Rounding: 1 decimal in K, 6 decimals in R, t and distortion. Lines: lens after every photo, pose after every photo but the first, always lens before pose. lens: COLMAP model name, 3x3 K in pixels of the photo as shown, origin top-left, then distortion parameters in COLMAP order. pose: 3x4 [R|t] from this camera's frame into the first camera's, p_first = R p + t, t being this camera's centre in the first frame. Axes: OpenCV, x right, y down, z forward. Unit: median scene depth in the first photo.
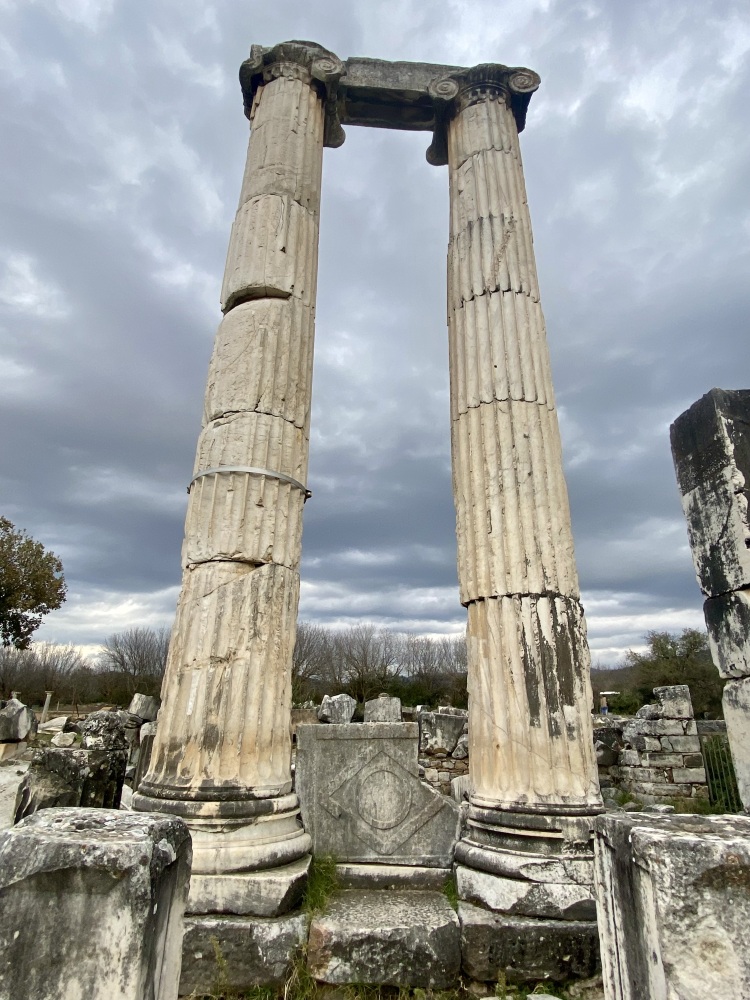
lens RADIAL K [[625.2, 0, 375.0], [0, 625.2, 500.0], [0, 0, 1]] dist [0.046829, 0.000056]
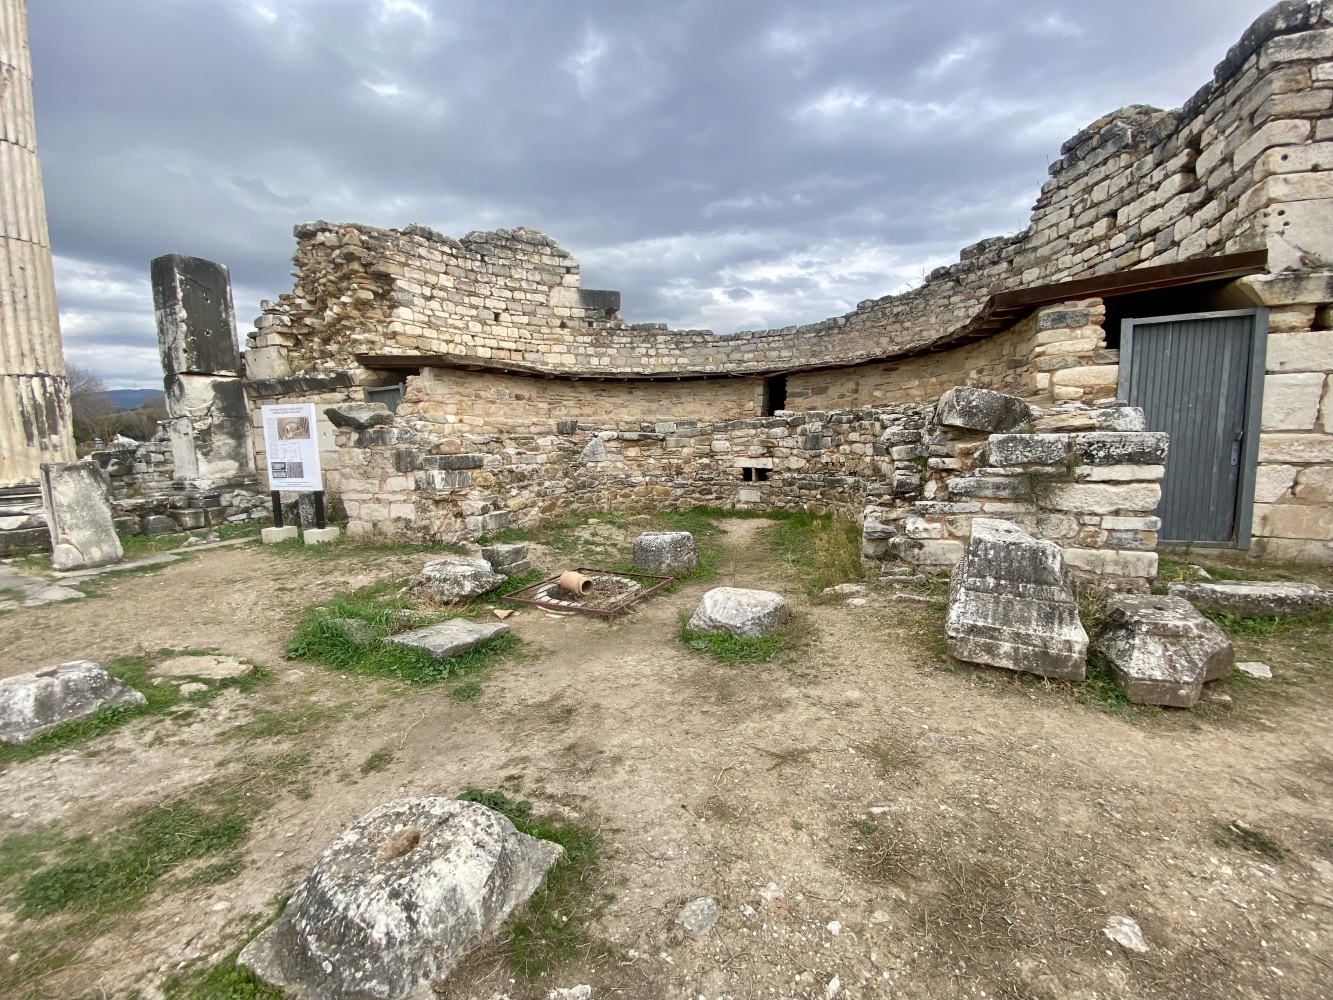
lens RADIAL K [[569.8, 0, 666.5], [0, 569.8, 500.0], [0, 0, 1]] dist [-0.002417, -0.010538]
pose [[0.498131, -0.117867, 0.859053, -0.205930], [-0.257148, 0.926069, 0.276172, -0.361837], [-0.828094, -0.358474, 0.430995, -1.106709]]
